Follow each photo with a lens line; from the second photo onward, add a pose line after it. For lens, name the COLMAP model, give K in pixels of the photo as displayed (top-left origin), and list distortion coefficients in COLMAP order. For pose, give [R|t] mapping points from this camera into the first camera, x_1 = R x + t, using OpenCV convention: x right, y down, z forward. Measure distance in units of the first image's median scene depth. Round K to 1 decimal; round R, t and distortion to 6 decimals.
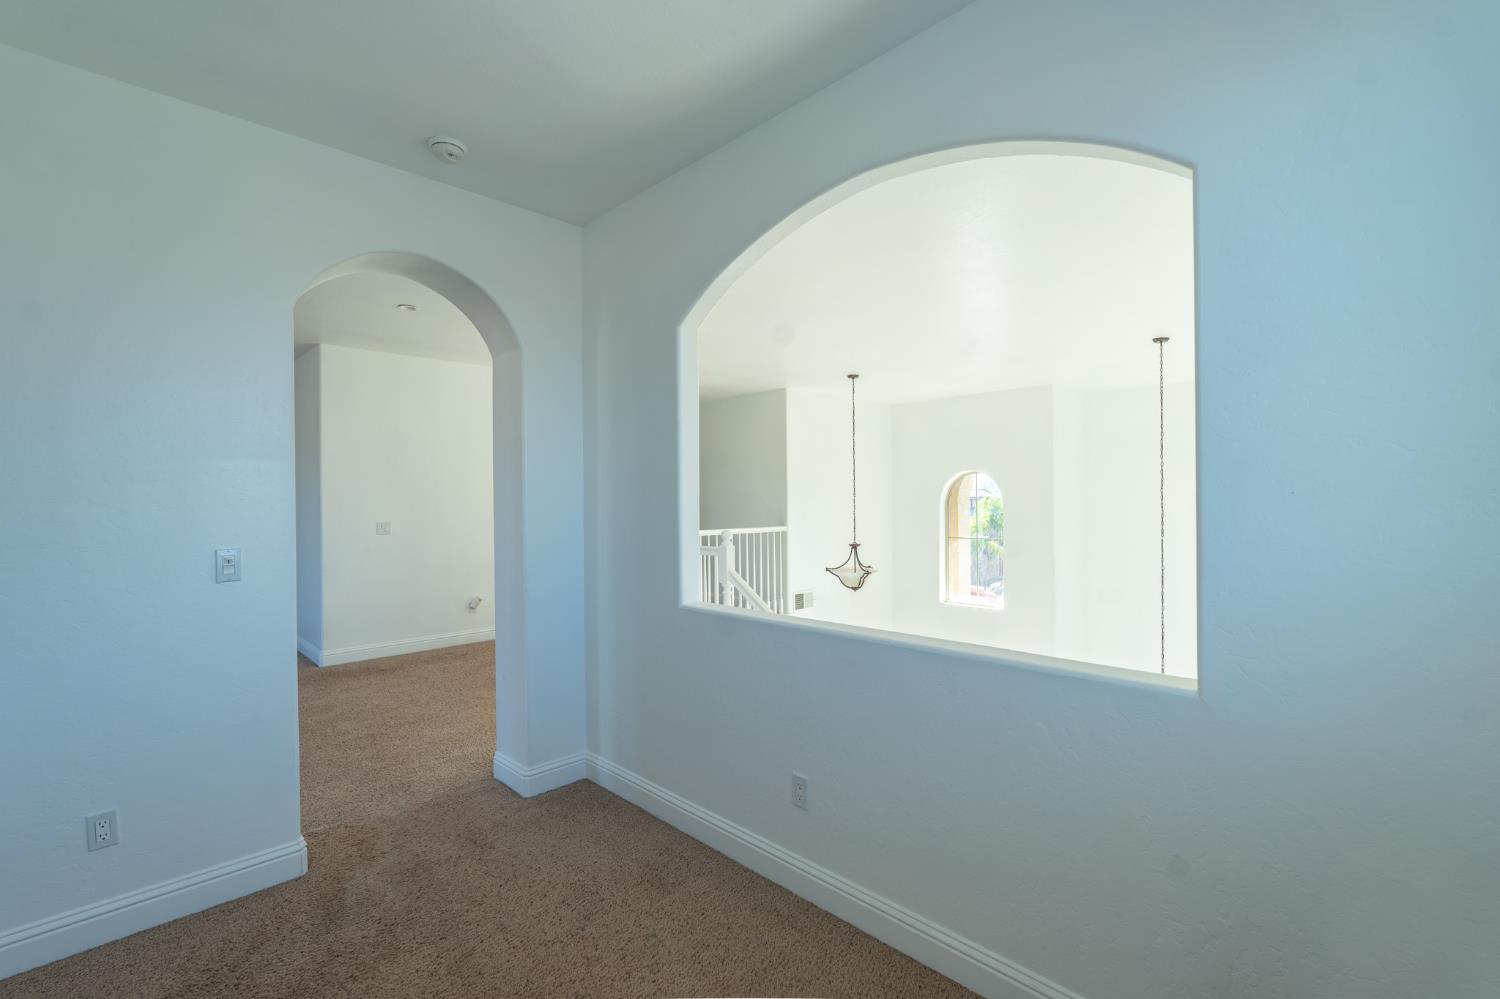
lens RADIAL K [[665.5, 0, 749.9], [0, 665.5, 504.3], [0, 0, 1]] dist [0.001540, 0.000808]
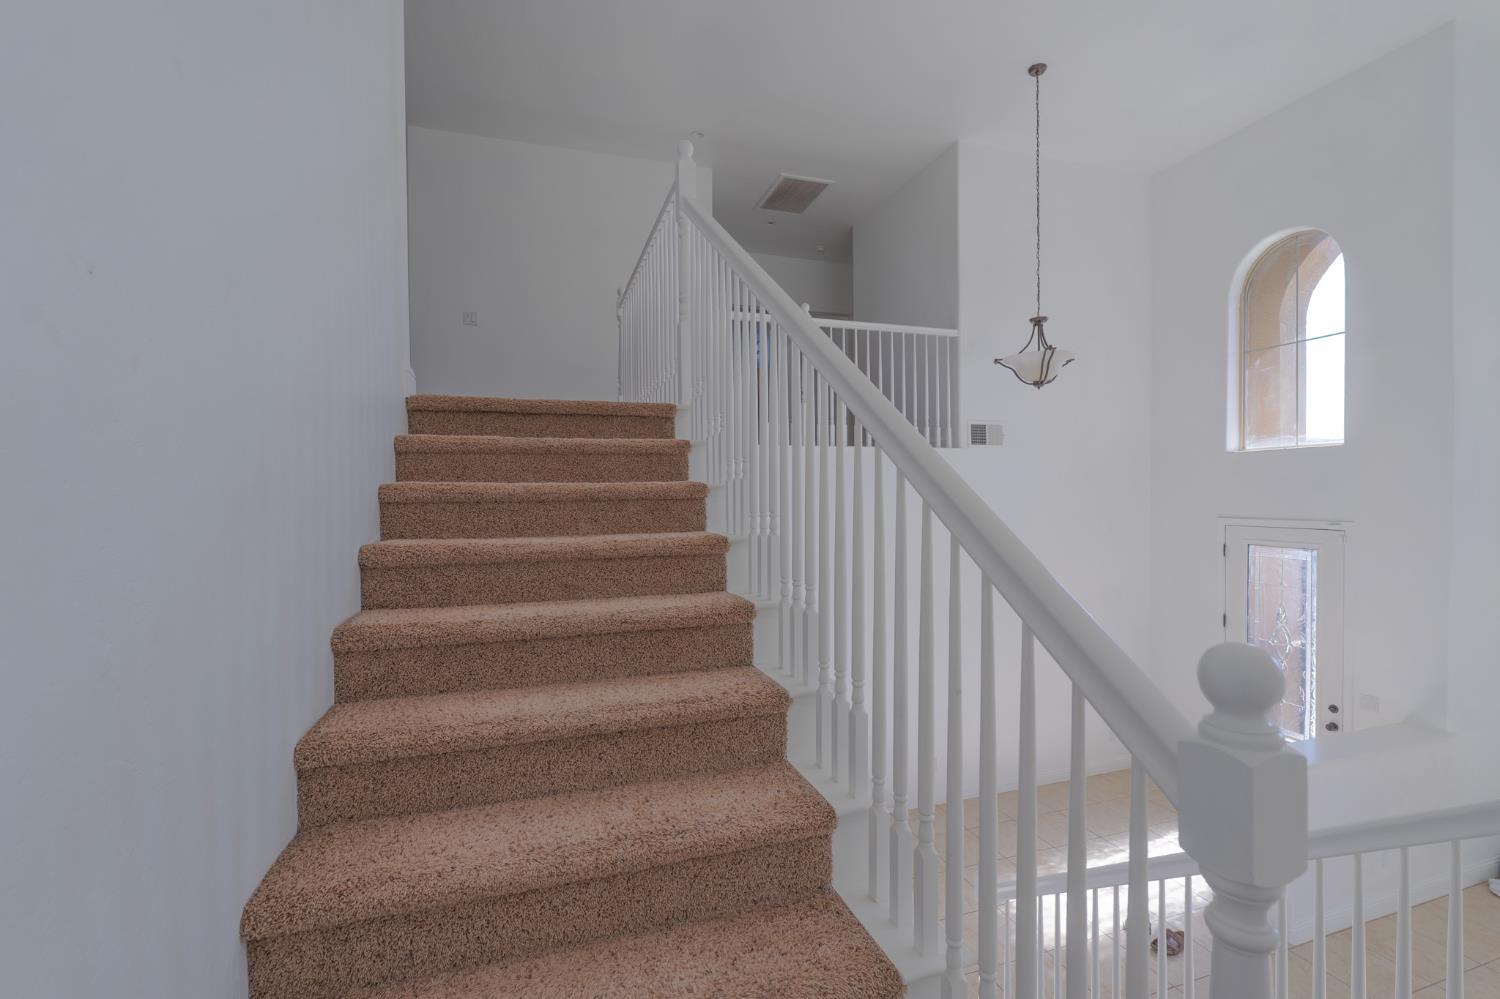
lens RADIAL K [[665.5, 0, 749.9], [0, 665.5, 504.3], [0, 0, 1]] dist [0.001540, 0.000808]
pose [[0.897339, 0.004537, -0.441318, 0.178861], [-0.000238, 0.999952, 0.009797, 0.223704], [0.441342, -0.008686, 0.897297, 0.240318]]
